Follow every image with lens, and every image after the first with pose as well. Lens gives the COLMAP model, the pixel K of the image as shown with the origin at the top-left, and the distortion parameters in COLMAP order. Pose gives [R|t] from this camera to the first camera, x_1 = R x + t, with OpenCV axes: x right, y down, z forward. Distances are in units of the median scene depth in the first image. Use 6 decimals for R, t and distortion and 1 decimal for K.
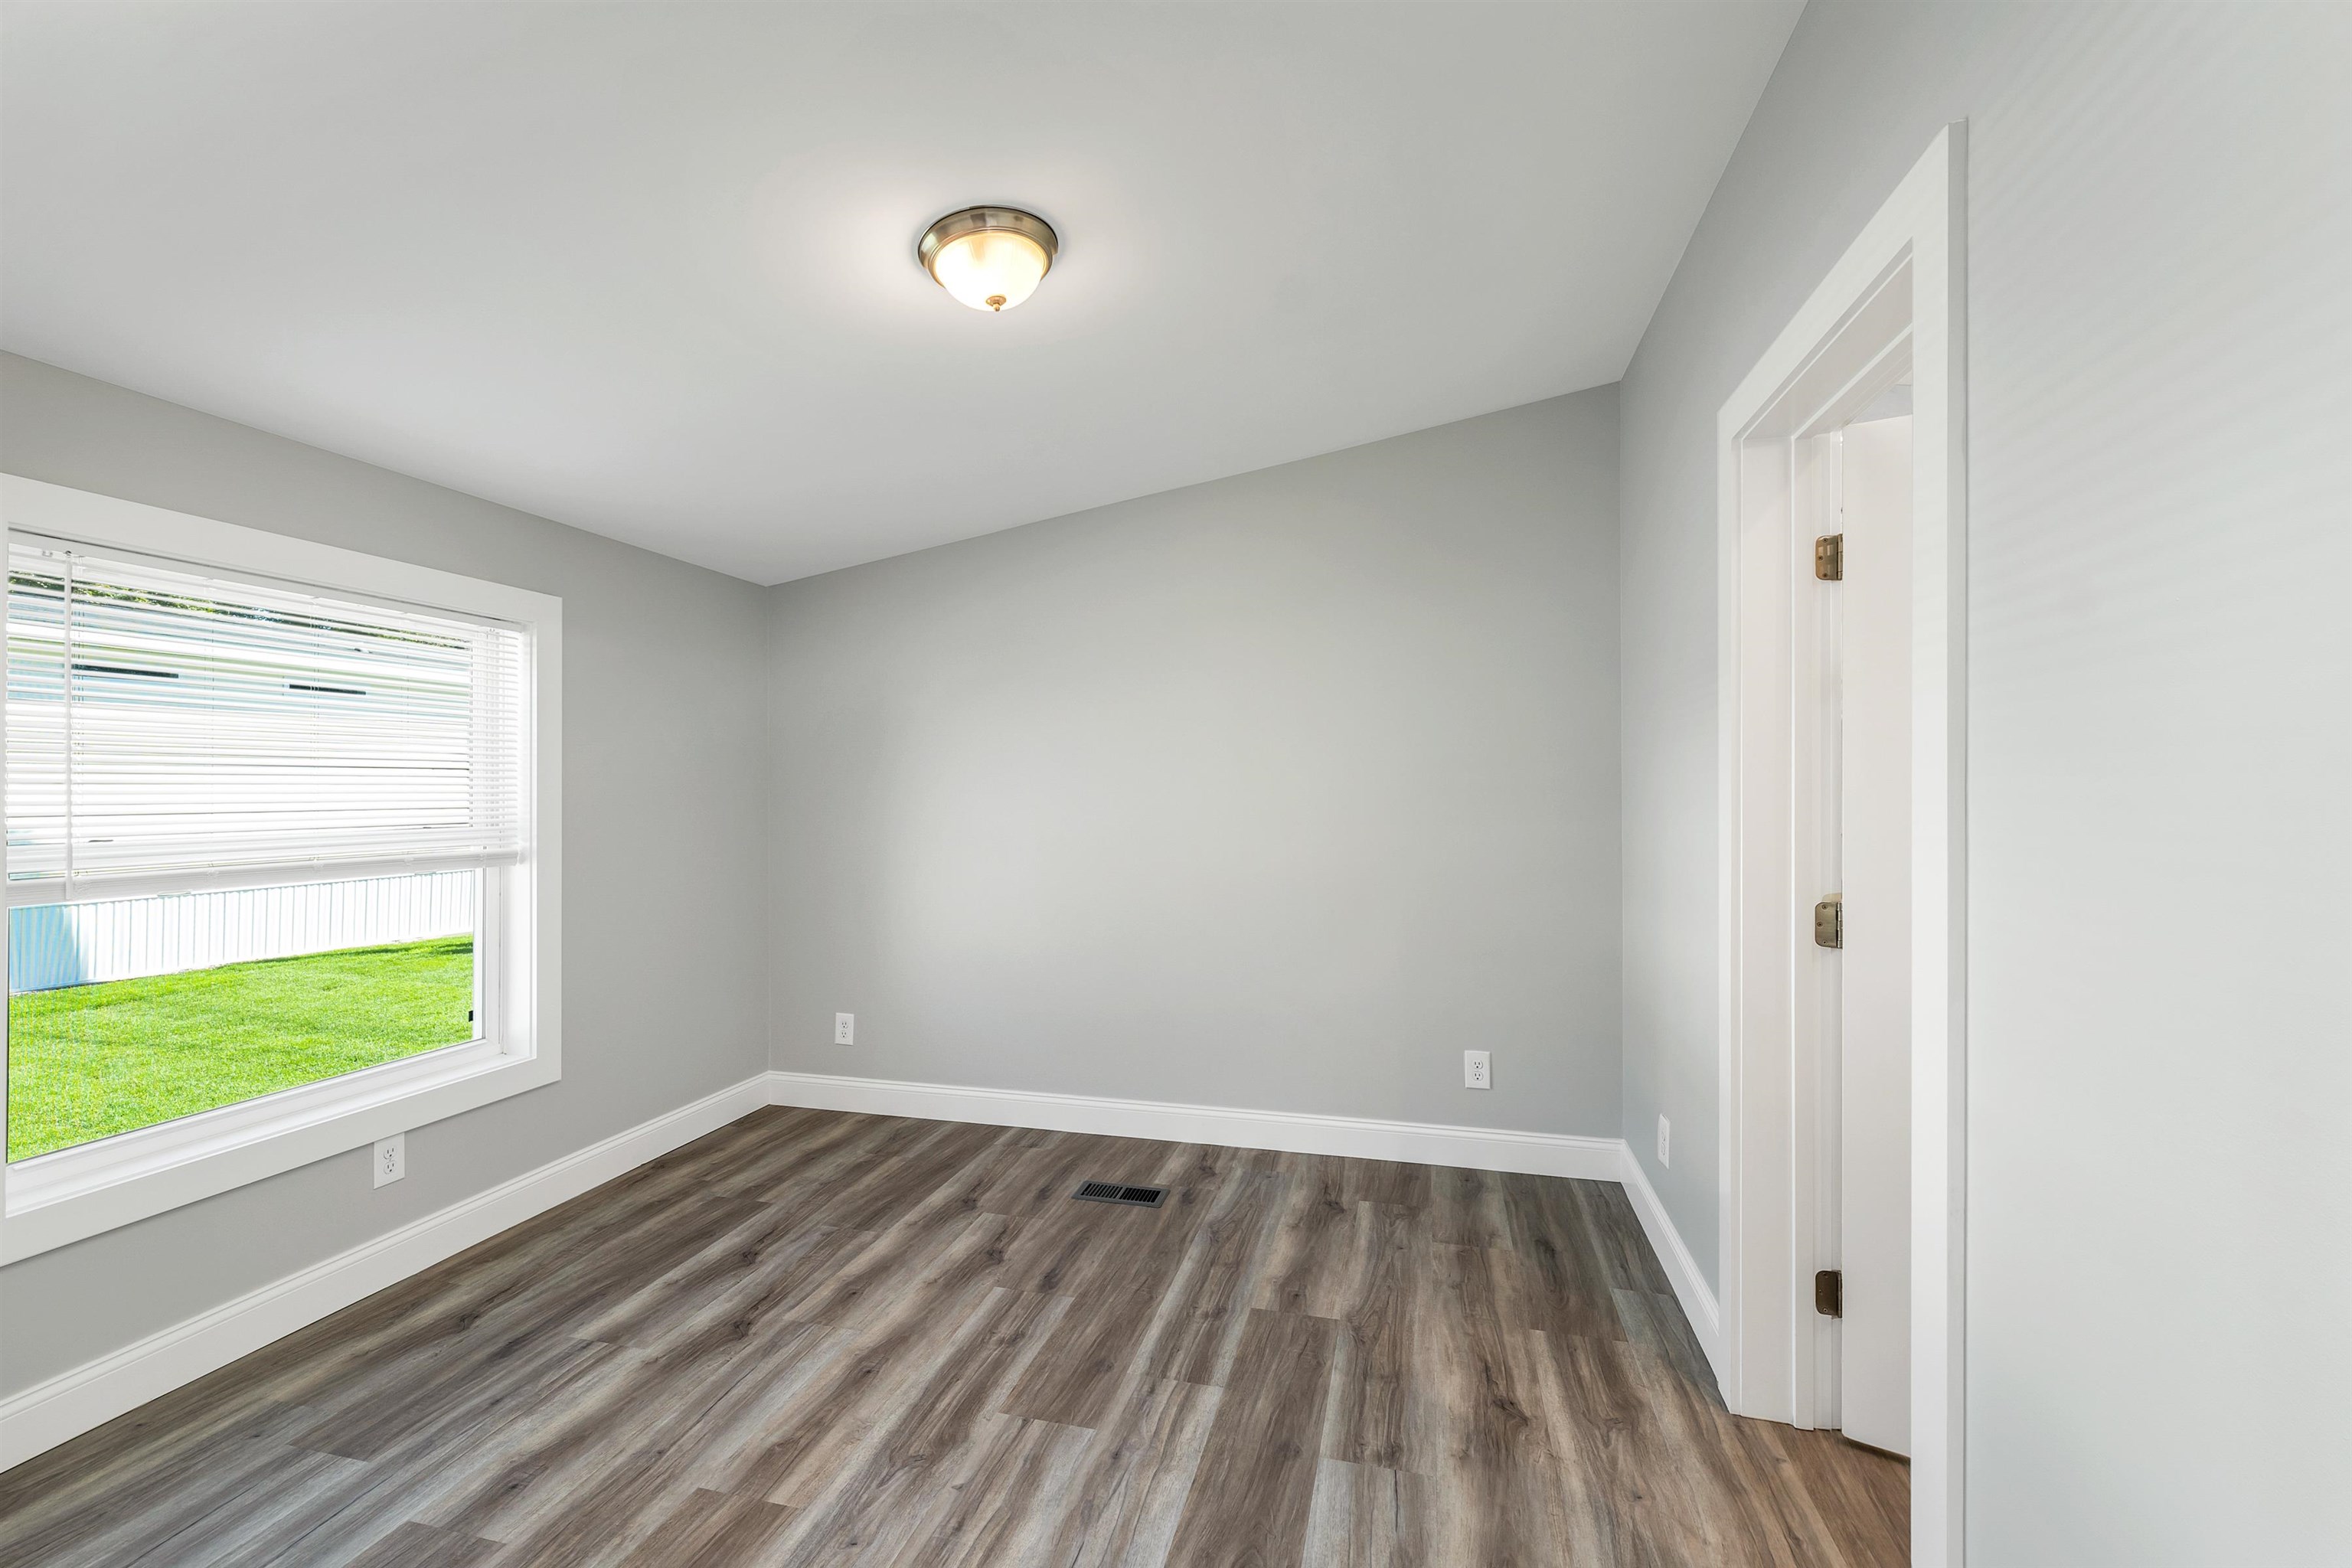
lens RADIAL K [[977.5, 0, 1181.6], [0, 977.5, 779.8], [0, 0, 1]] dist [-0.000461, 0.000155]
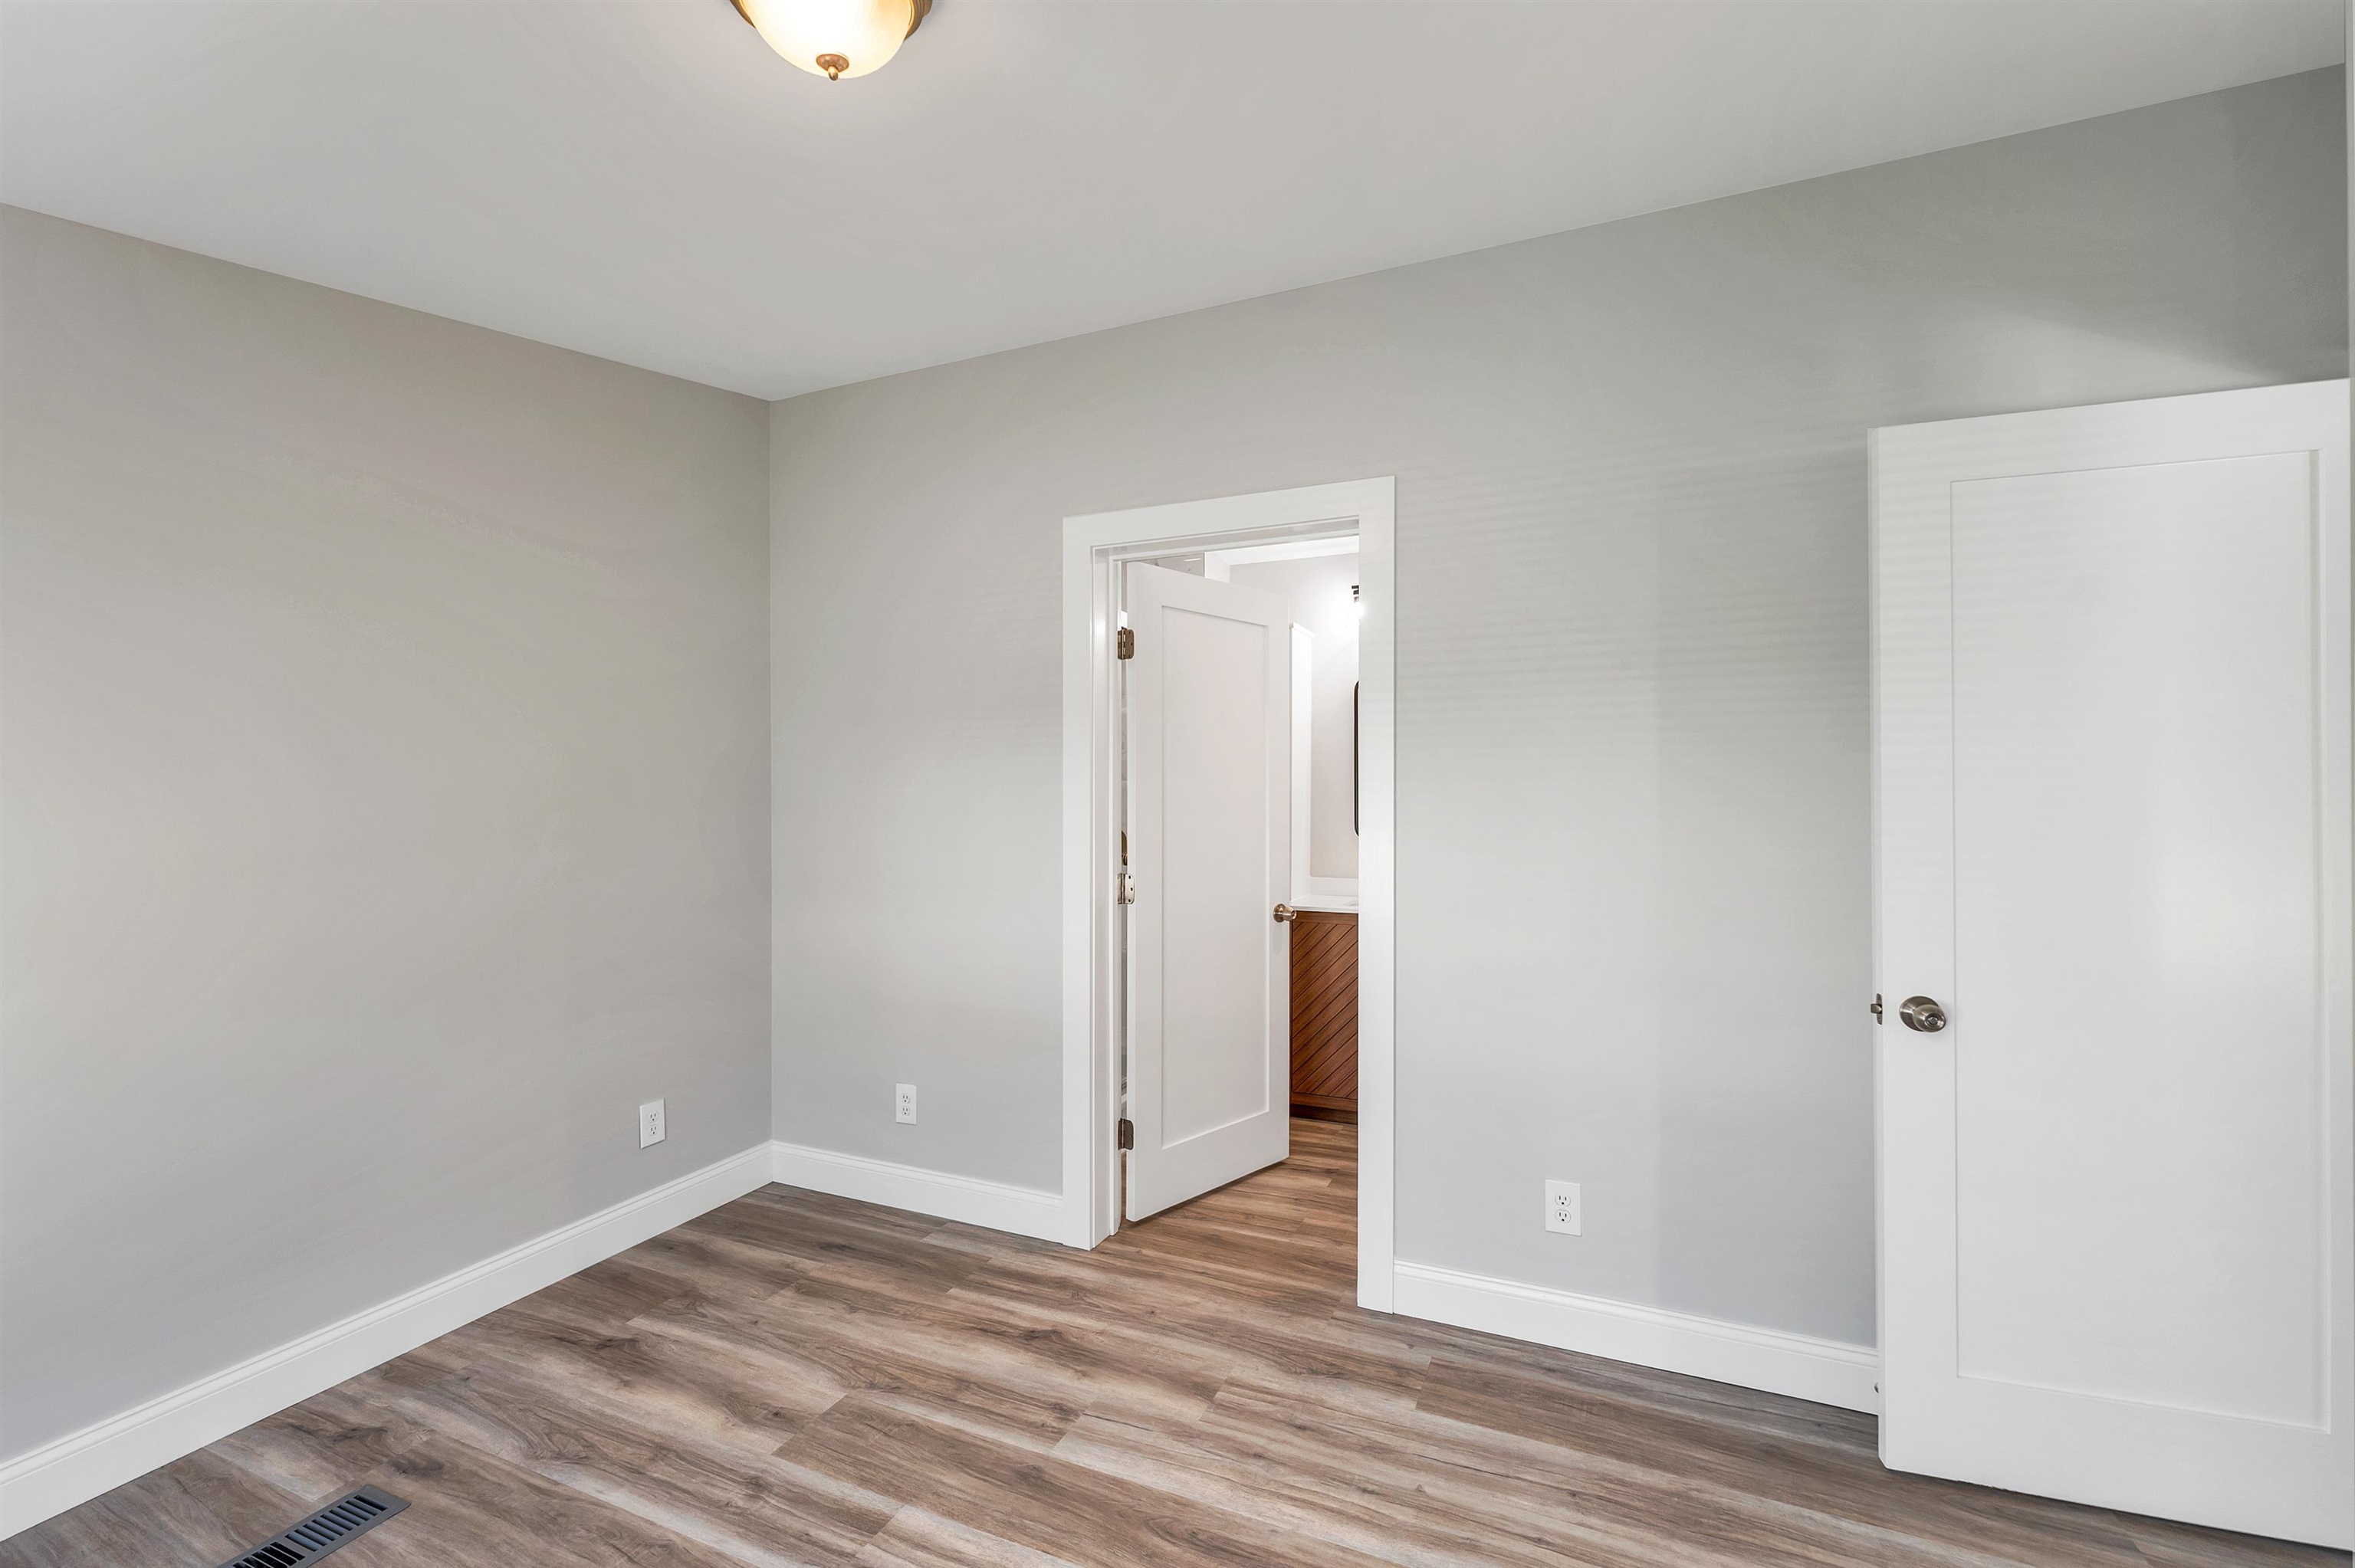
lens RADIAL K [[978.6, 0, 1172.4], [0, 978.6, 791.0], [0, 0, 1]] dist [-0.000461, 0.000155]
pose [[0.177758, 0.001056, 0.984074, -0.647540], [-0.003415, 0.999994, -0.000456, -0.000790], [-0.984068, -0.003280, 0.177760, 0.532276]]
